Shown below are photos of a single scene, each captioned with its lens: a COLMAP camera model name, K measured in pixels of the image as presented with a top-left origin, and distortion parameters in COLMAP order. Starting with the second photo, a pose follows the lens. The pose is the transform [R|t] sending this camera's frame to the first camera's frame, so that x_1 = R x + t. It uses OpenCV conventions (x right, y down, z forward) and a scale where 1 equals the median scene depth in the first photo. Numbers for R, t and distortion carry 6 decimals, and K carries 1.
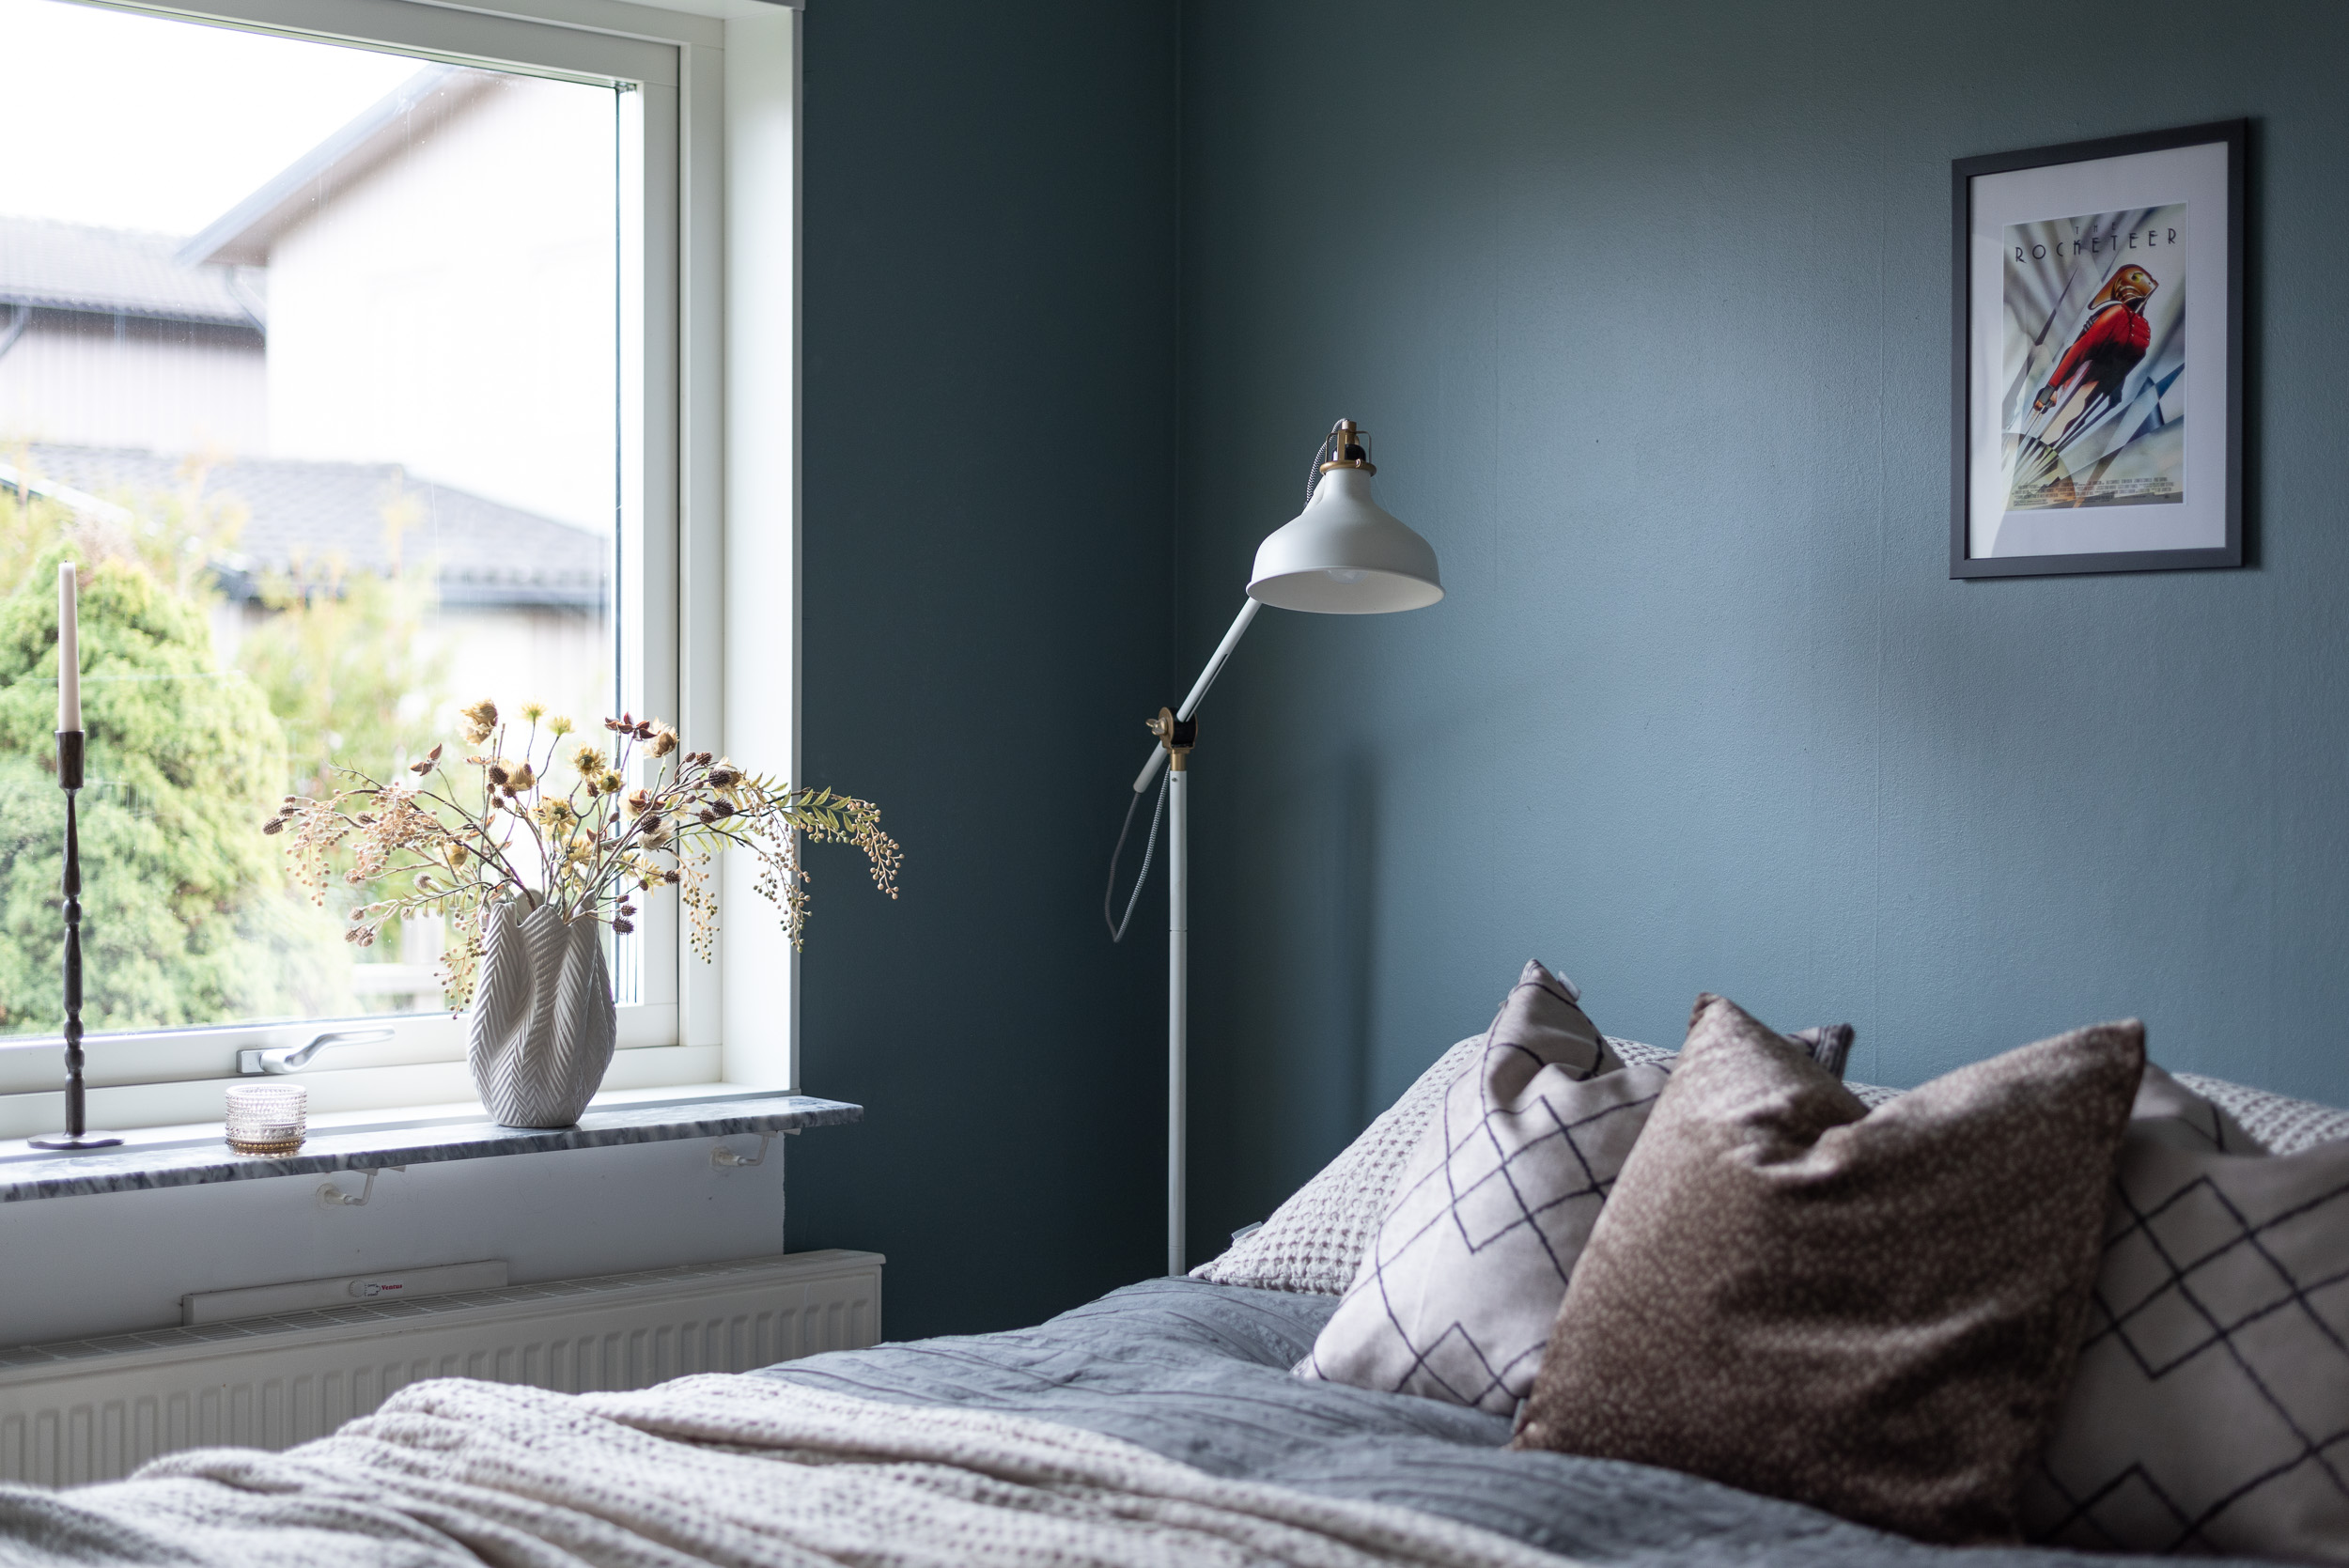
lens RADIAL K [[3360.9, 0, 1174.5], [0, 3360.9, 784.0], [0, 0, 1]] dist [-0.003106, 0.049105]
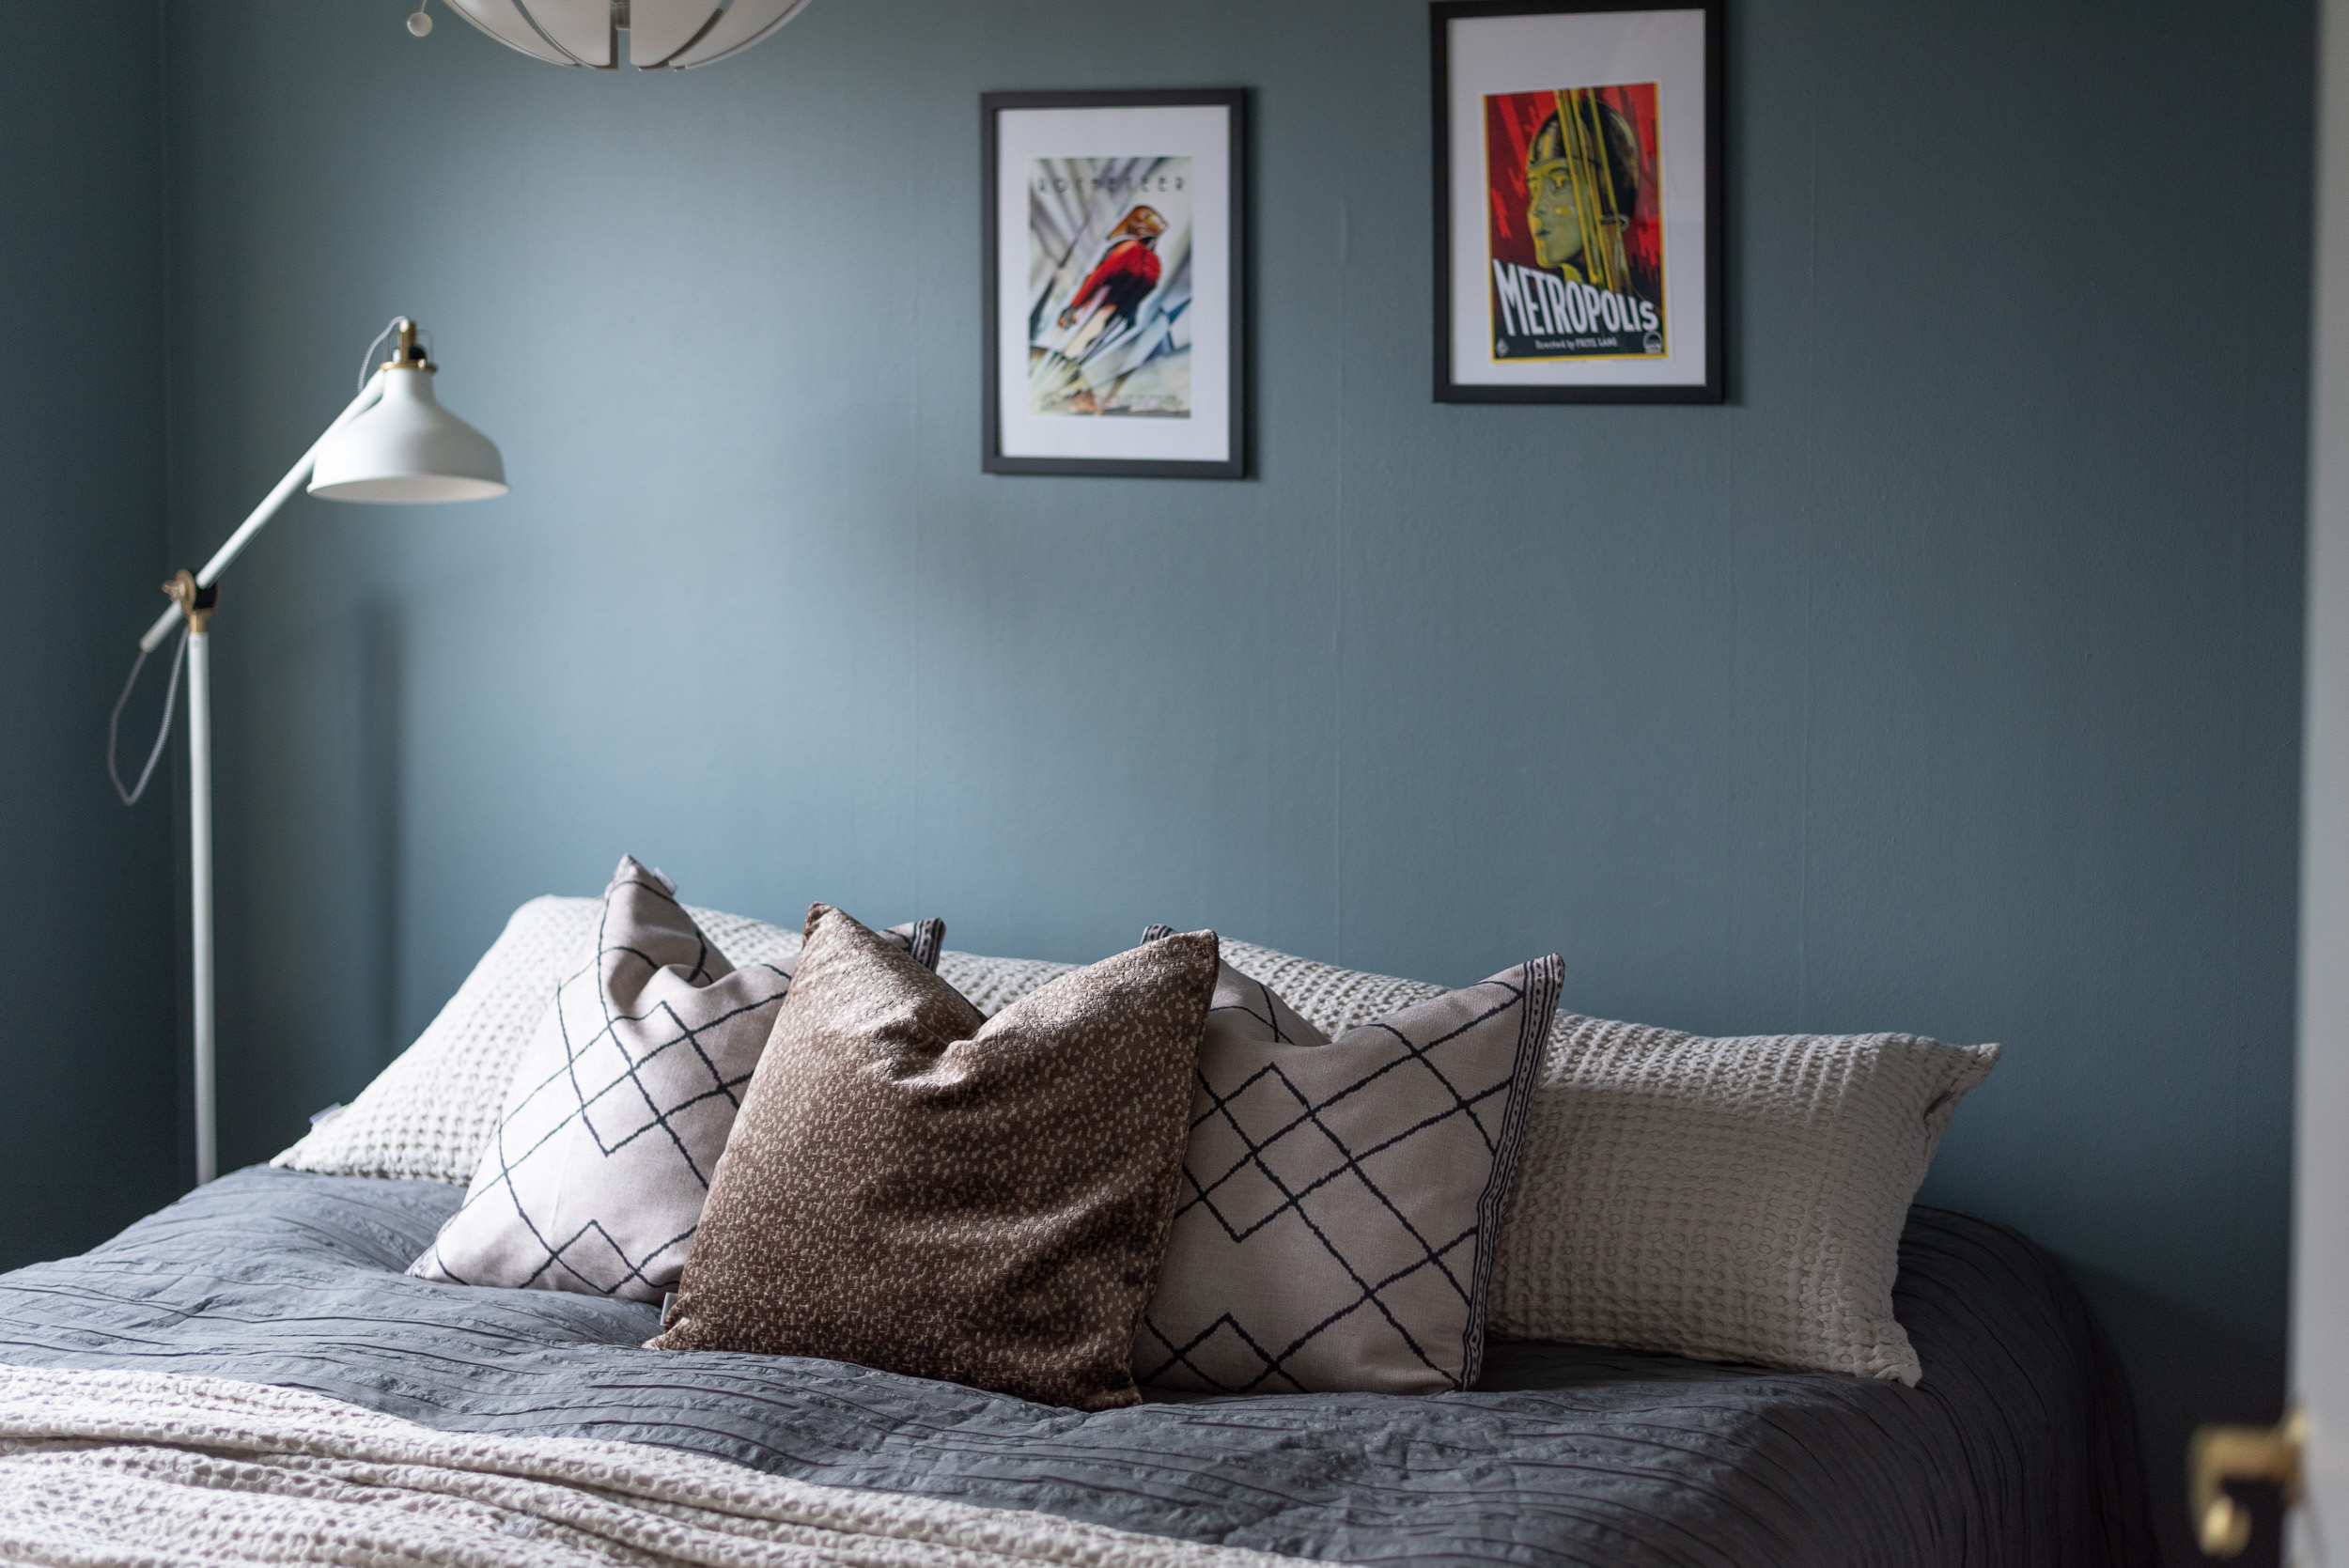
lens RADIAL K [[3388.9, 0, 1445.7], [0, 3388.9, 610.6], [0, 0, 1]] dist [0.018152, -0.007447]
pose [[0.910124, -0.027698, 0.413408, -0.117246], [0.003497, 0.998241, 0.059183, -0.103476], [-0.414320, -0.052419, 0.908620, -0.098719]]
